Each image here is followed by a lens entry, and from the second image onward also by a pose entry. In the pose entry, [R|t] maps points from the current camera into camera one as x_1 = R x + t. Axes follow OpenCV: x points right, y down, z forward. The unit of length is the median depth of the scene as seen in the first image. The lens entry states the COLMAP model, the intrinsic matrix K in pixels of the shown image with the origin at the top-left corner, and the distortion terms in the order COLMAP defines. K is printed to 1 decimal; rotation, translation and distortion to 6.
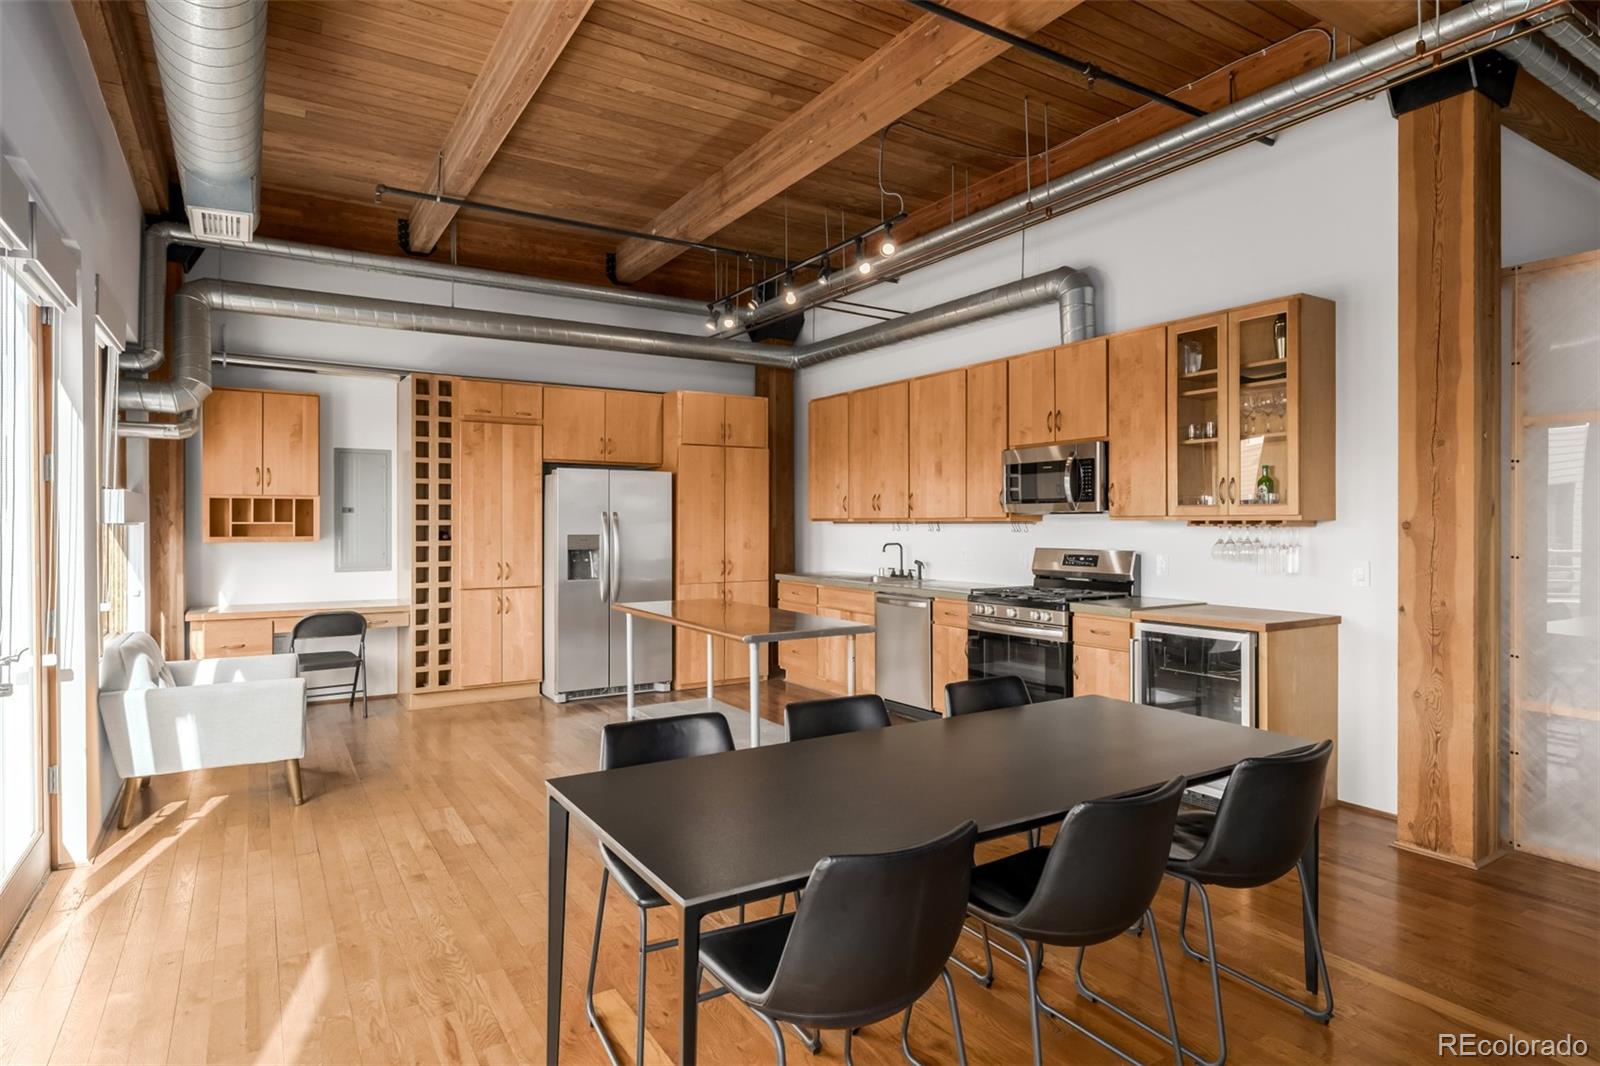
lens RADIAL K [[871.6, 0, 765.4], [0, 871.6, 518.2], [0, 0, 1]] dist [0.000506, 0.000983]
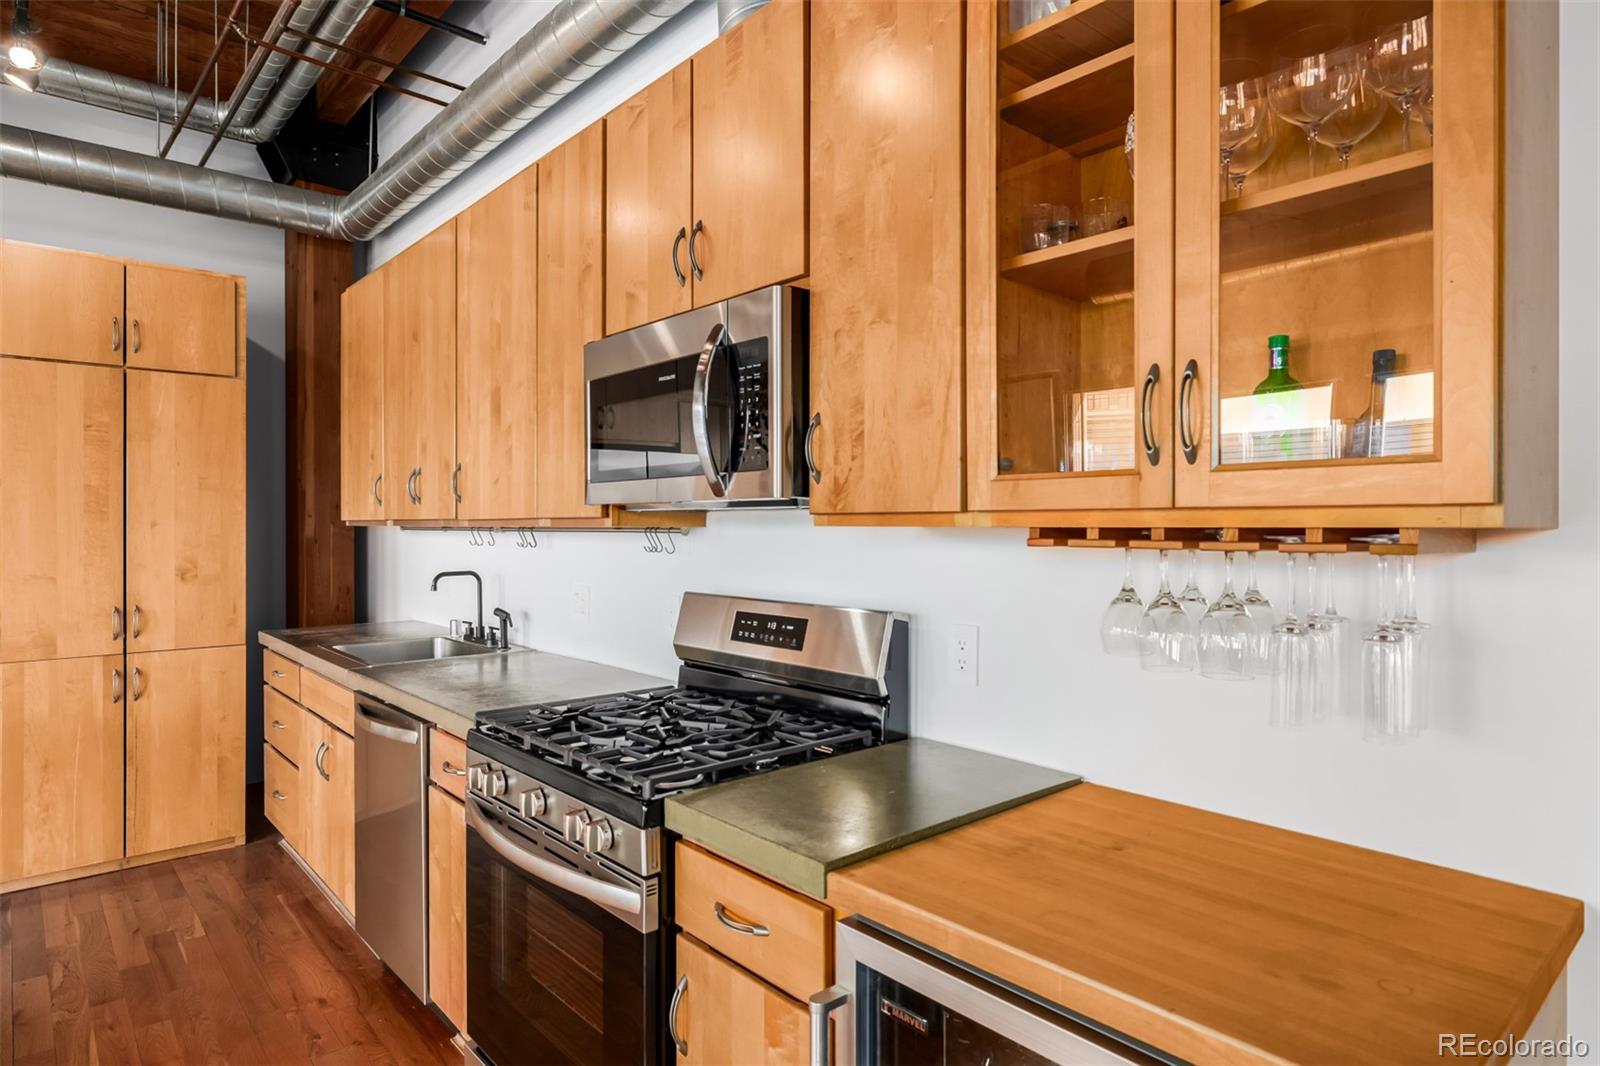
lens RADIAL K [[901.5, 0, 794.6], [0, 901.5, 526.2], [0, 0, 1]] dist [0.002383, -0.003136]
pose [[0.980736, 0.000685, 0.195335, 0.249193], [-0.001774, 0.999984, 0.005403, 0.000550], [-0.195329, -0.005646, 0.980722, 0.514315]]
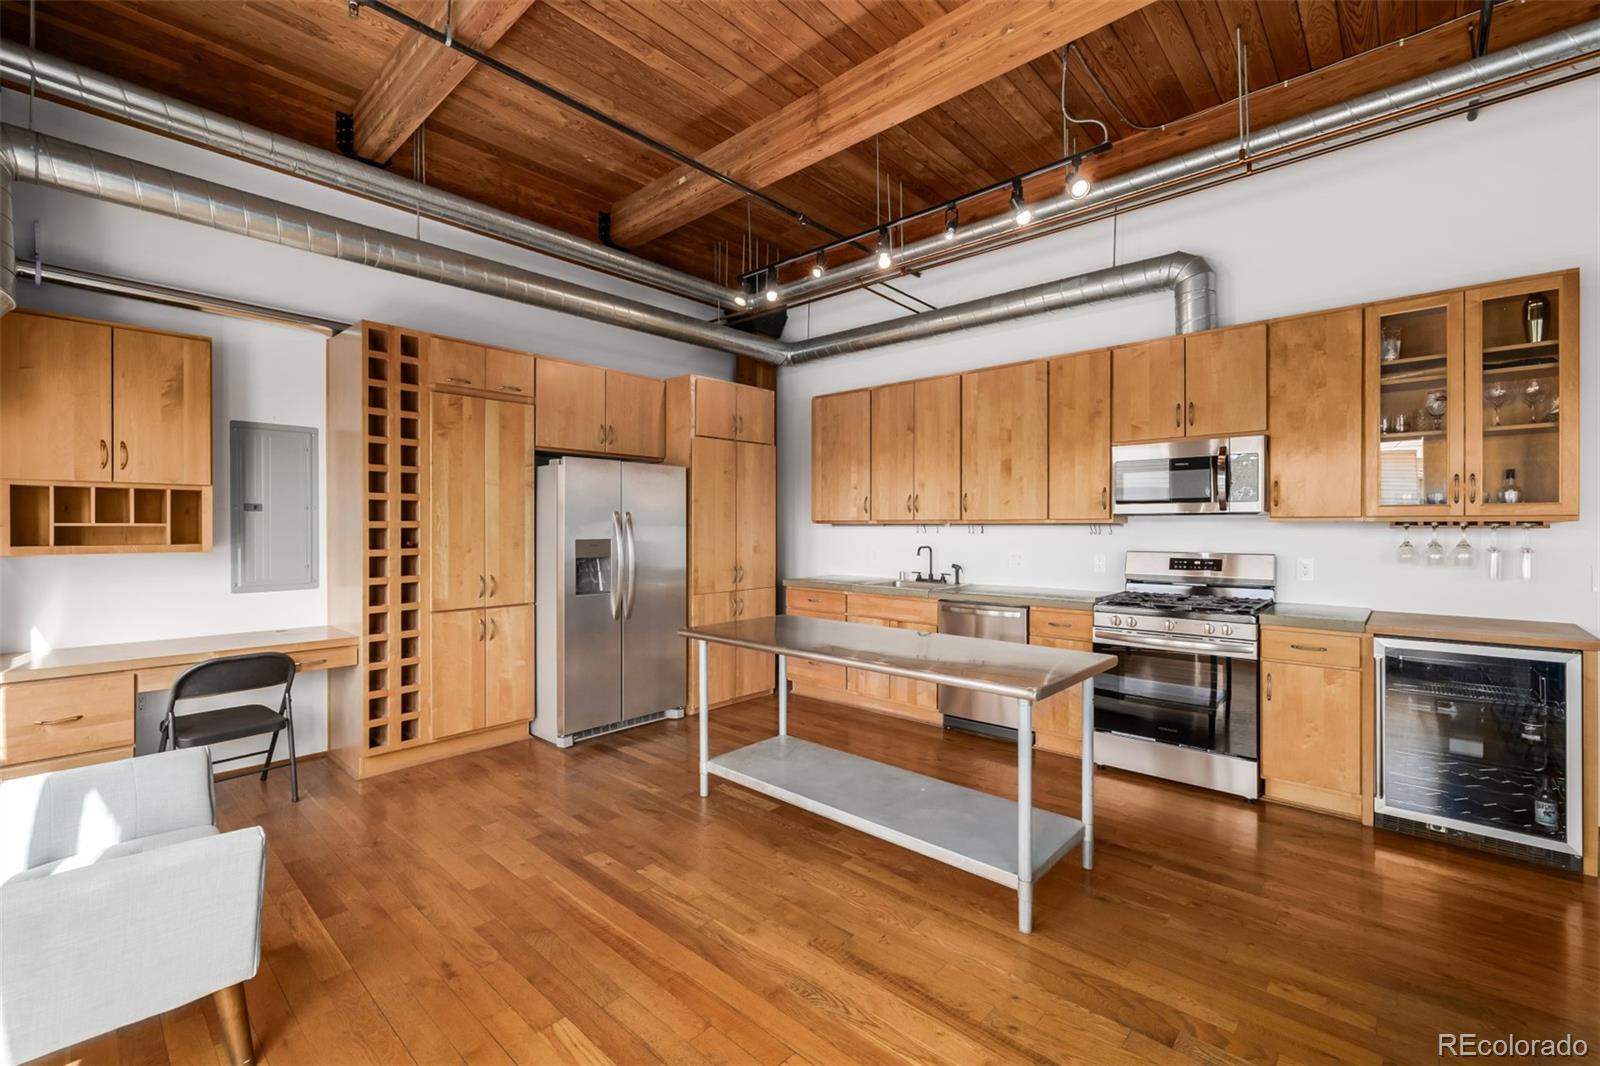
lens RADIAL K [[675.6, 0, 778.6], [0, 675.6, 526.7], [0, 0, 1]] dist [0.000376, -0.000656]
pose [[0.958141, -0.000381, 0.286297, -0.237439], [-0.001153, 0.999986, 0.005190, 0.003679], [-0.286295, -0.005303, 0.958127, 0.361659]]
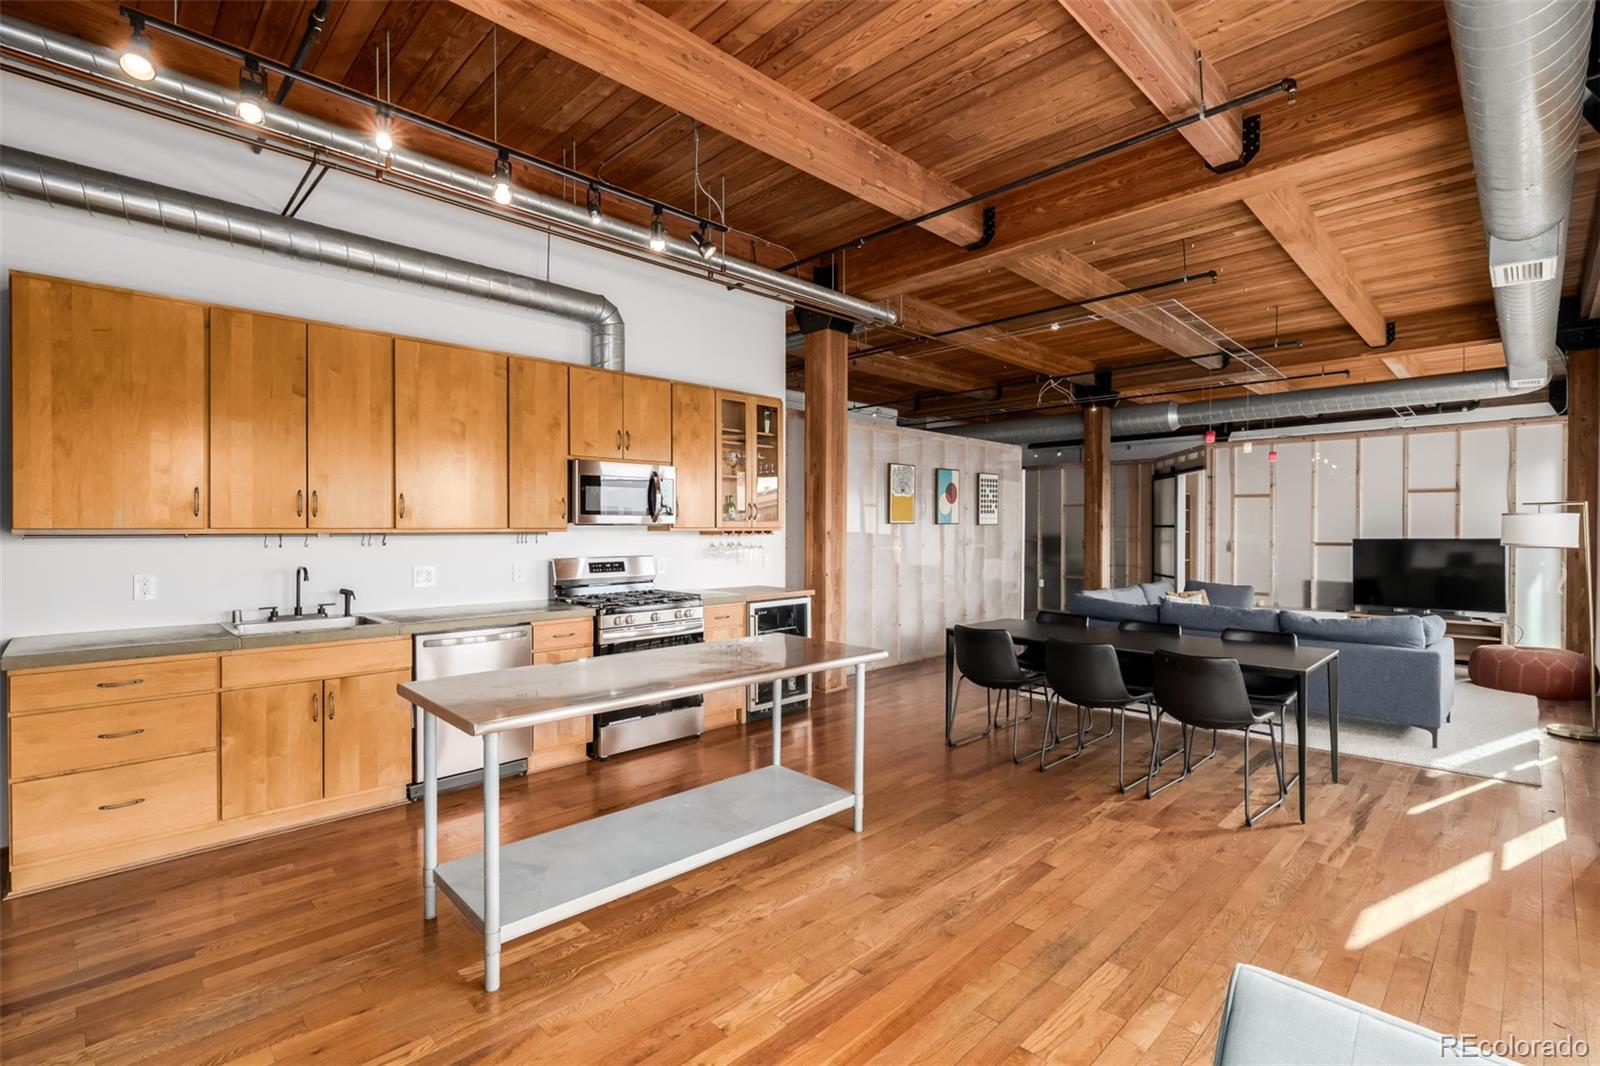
lens RADIAL K [[738.1, 0, 822.5], [0, 738.1, 529.1], [0, 0, 1]] dist [-0.015455, 0.000568]
pose [[-0.260032, 0.002329, 0.965597, -0.517412], [-0.000520, 0.999997, -0.002552, 0.002146], [-0.965600, -0.001166, -0.260030, 0.828075]]
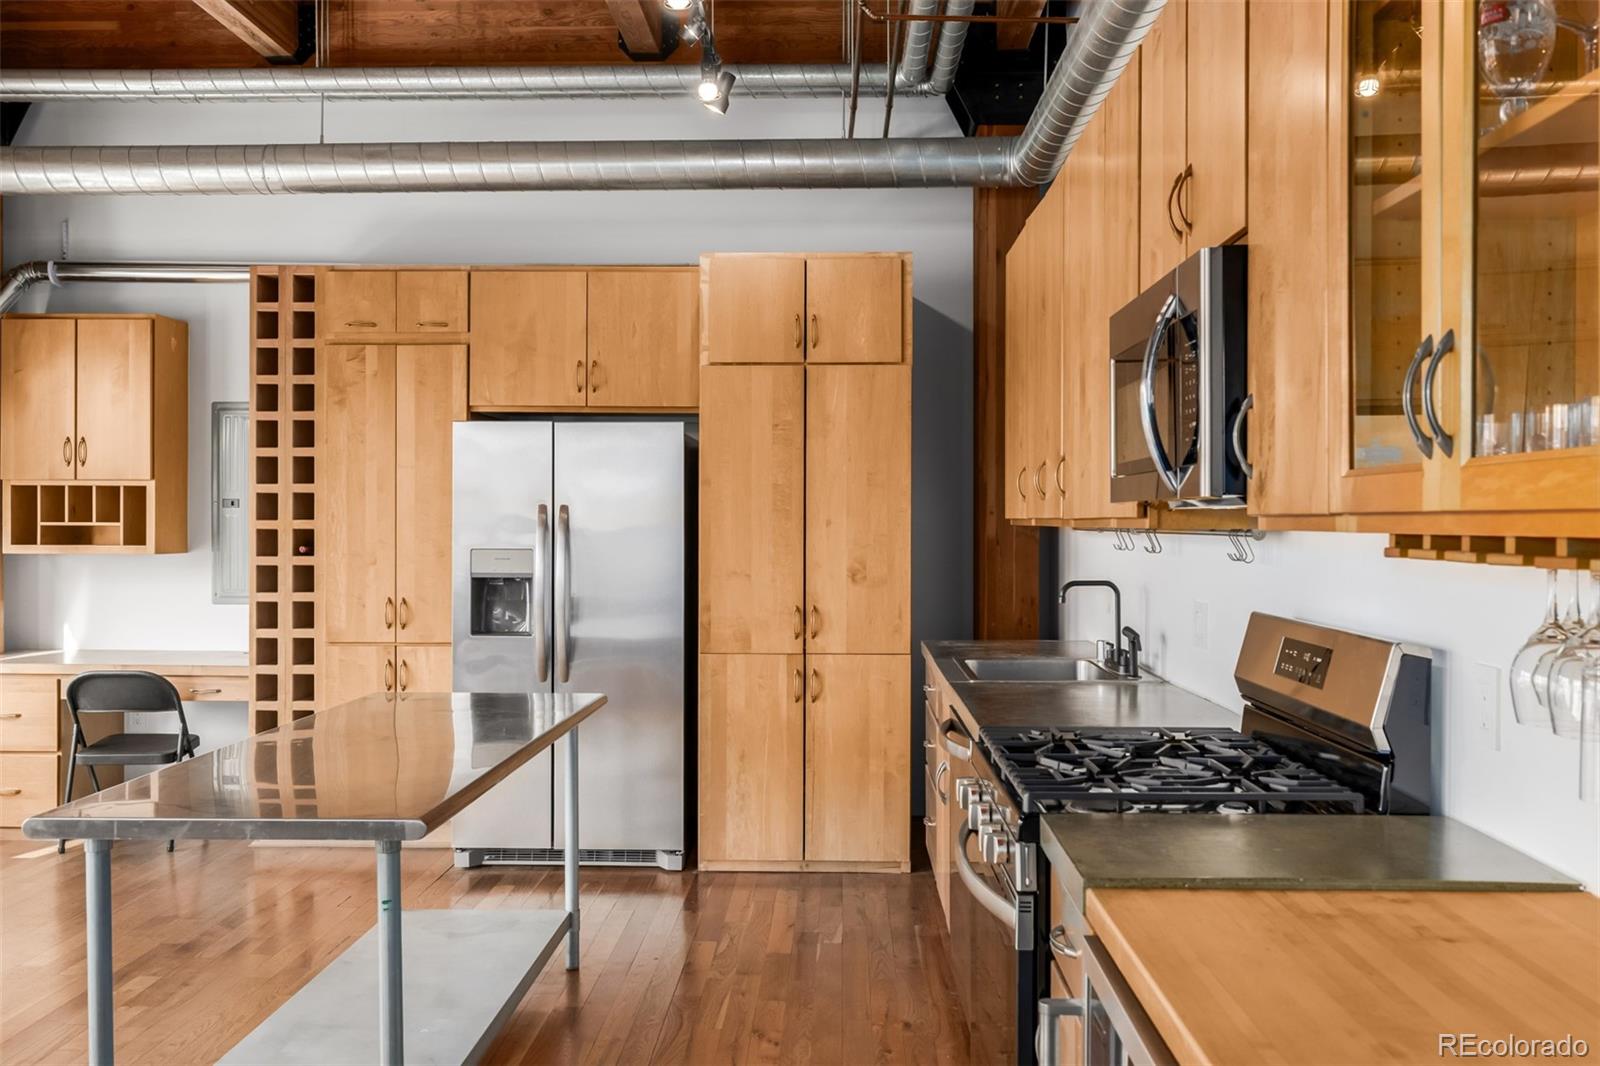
lens RADIAL K [[1362.0, 0, 793.7], [0, 1362.0, 525.6], [0, 0, 1]] dist [-0.012142, 0.013202]
pose [[0.848134, 0.004937, -0.529758, 0.388661], [-0.001105, 0.999971, 0.007550, -0.001391], [0.529780, -0.005818, 0.848115, 0.432541]]
